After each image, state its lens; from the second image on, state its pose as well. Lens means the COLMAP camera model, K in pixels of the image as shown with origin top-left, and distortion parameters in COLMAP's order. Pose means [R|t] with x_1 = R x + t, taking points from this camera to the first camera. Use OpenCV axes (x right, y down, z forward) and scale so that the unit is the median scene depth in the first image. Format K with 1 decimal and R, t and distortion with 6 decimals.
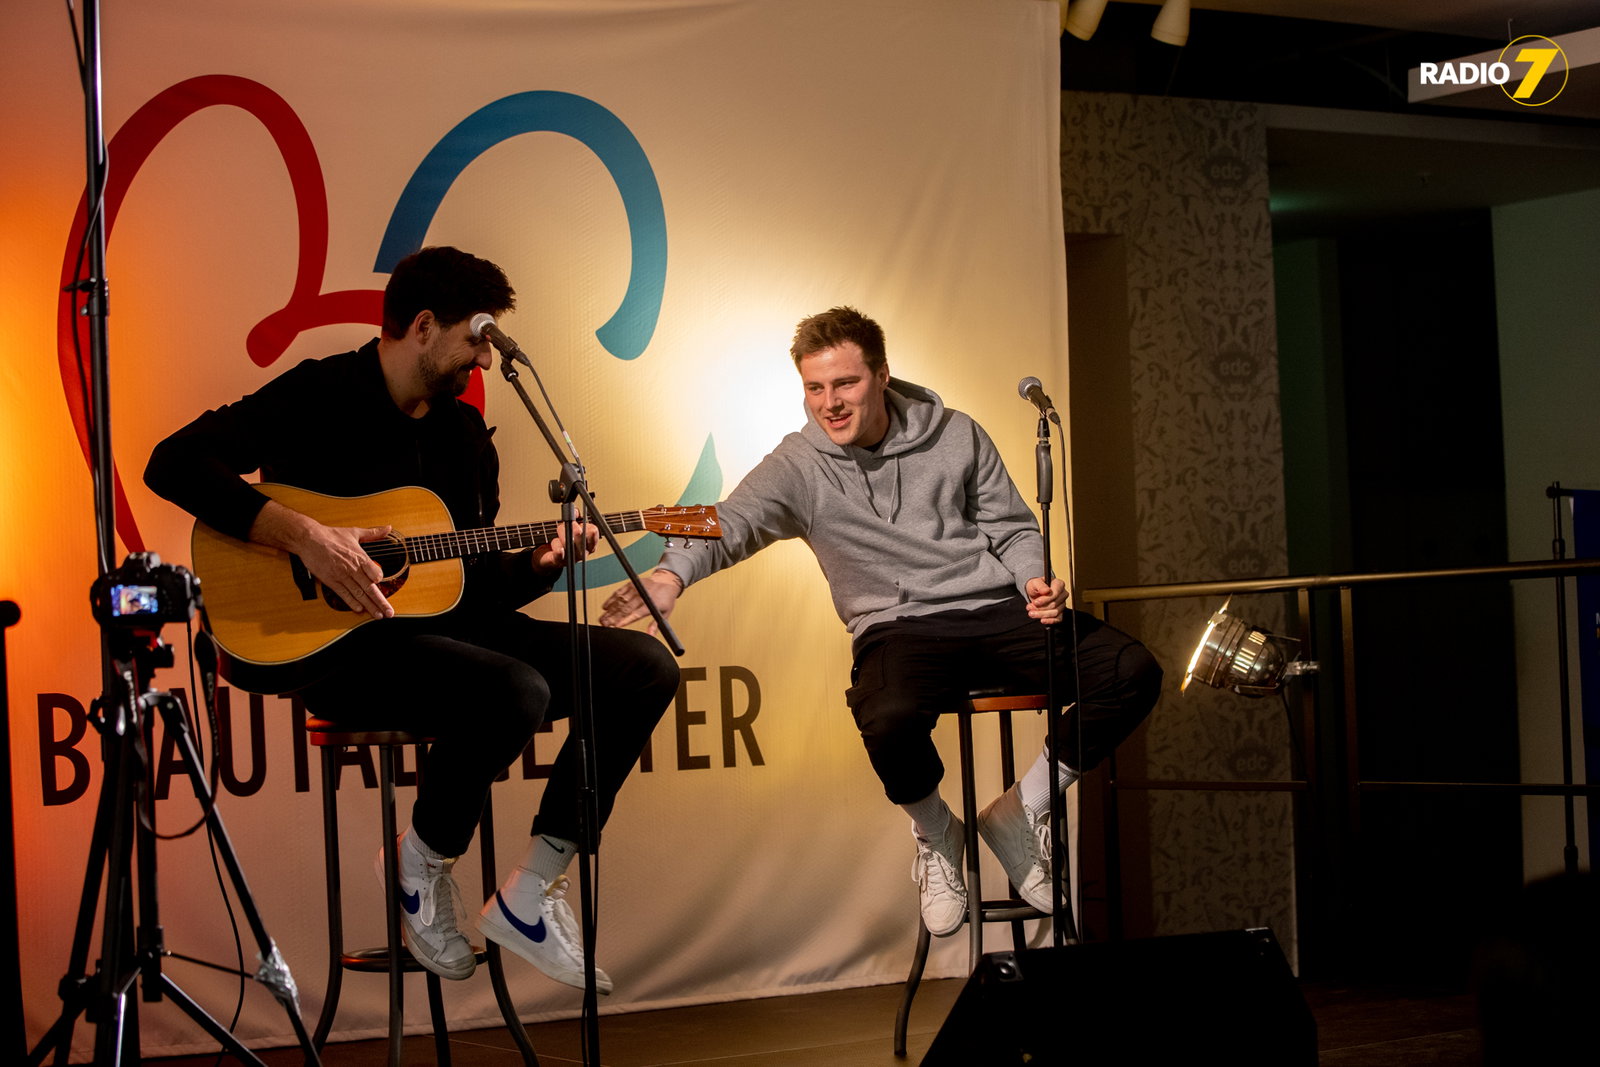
lens RADIAL K [[3523.6, 0, 800.0], [0, 3523.6, 533.5], [0, 0, 1]] dist [-0.223946, 0.049778]
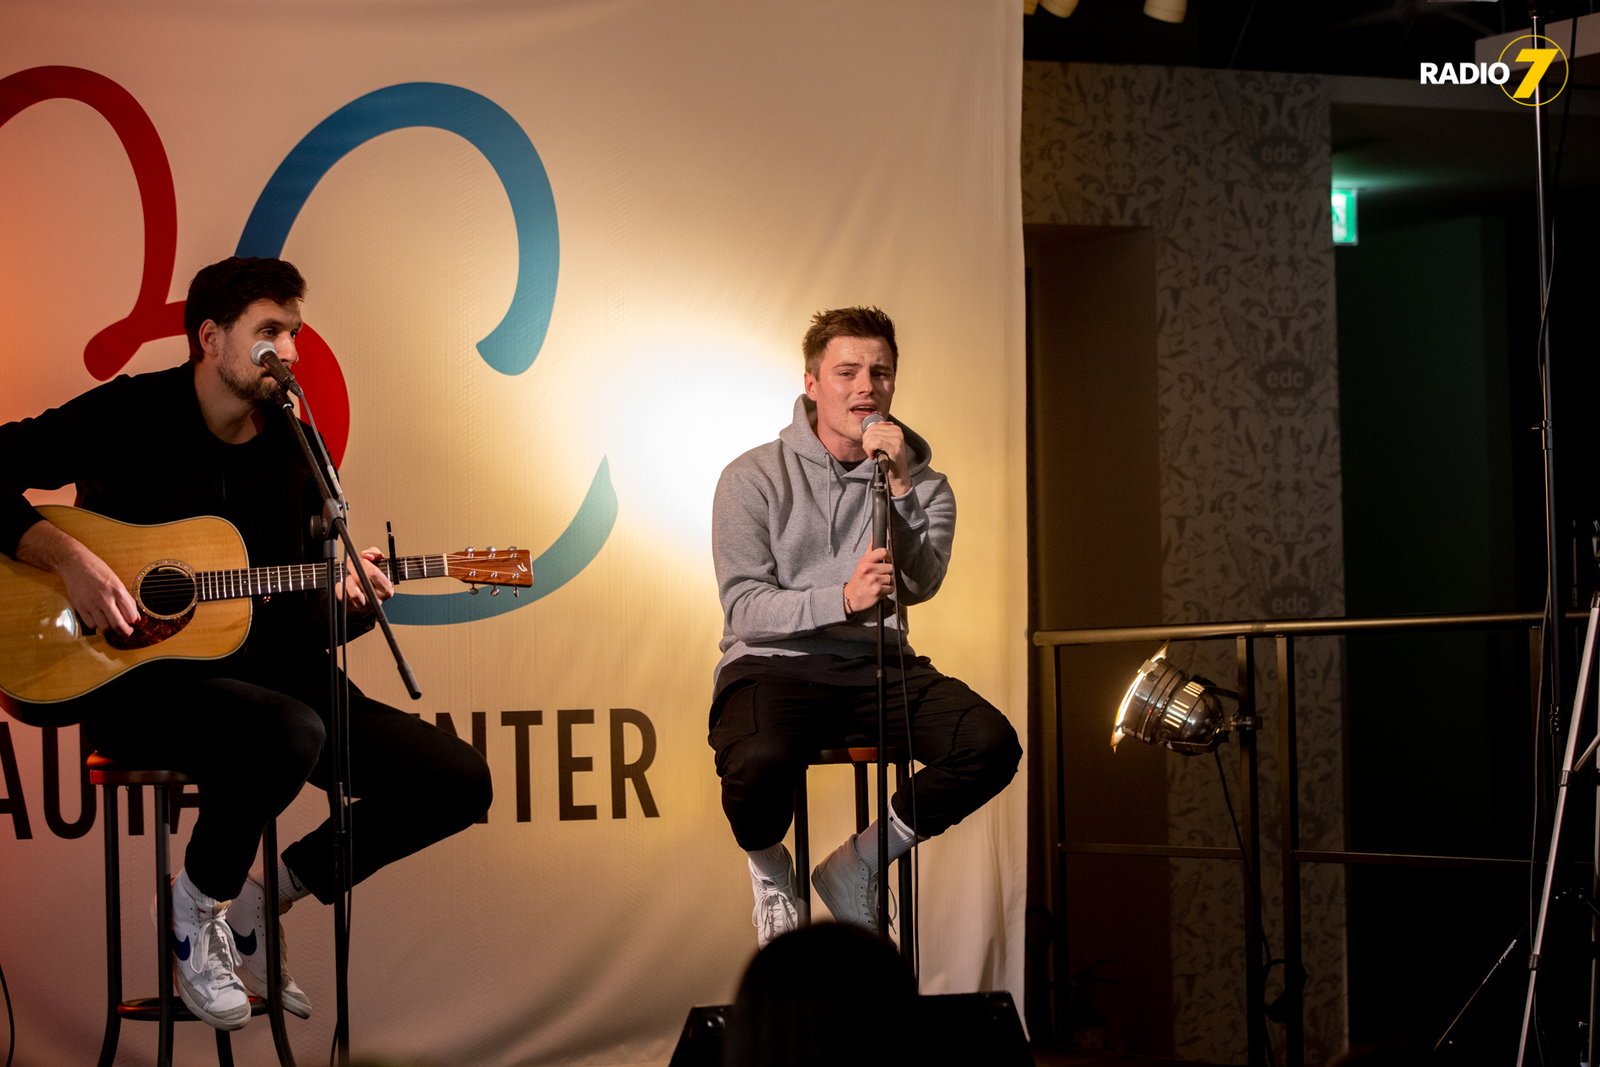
lens RADIAL K [[4567.5, 0, 800.0], [0, 4567.5, 533.5], [0, 0, 1]] dist [-0.012477, -0.200364]
pose [[0.996414, 0.015535, -0.083172, 0.100107], [-0.015480, 0.999879, 0.001311, -0.008321], [0.083182, -0.000019, 0.996534, -0.148688]]
